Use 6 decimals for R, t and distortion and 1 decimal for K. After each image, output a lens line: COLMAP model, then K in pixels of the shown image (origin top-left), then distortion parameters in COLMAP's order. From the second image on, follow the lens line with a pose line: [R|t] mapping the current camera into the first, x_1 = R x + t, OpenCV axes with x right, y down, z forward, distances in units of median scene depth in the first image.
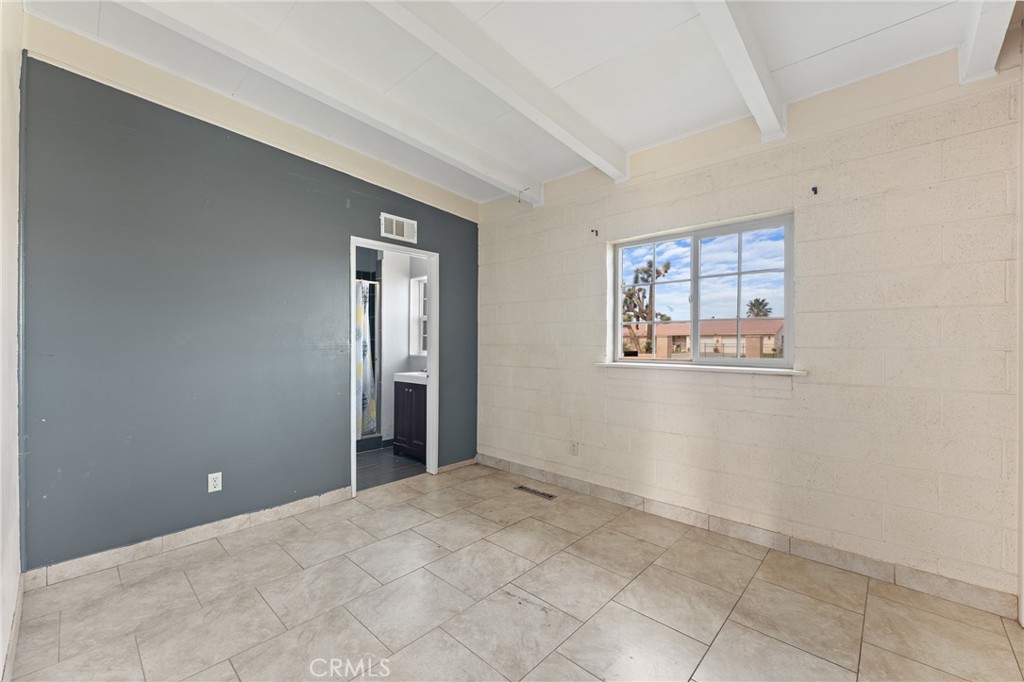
lens RADIAL K [[410.2, 0, 513.5], [0, 410.2, 343.0], [0, 0, 1]] dist [-0.000387, -0.000004]
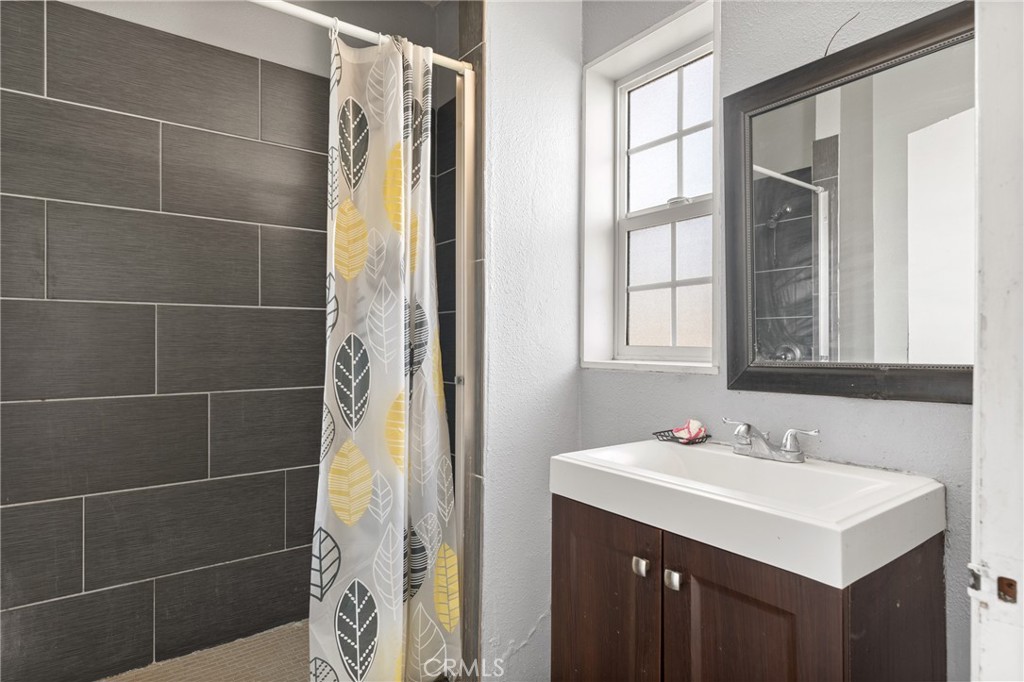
lens RADIAL K [[557.0, 0, 511.3], [0, 557.0, 342.3], [0, 0, 1]] dist [0.002442, 0.000077]
pose [[0.982414, -0.000781, -0.186716, -0.249248], [0.000445, 0.999998, -0.001842, 0.017804], [0.186717, 0.001726, 0.982412, 0.696637]]
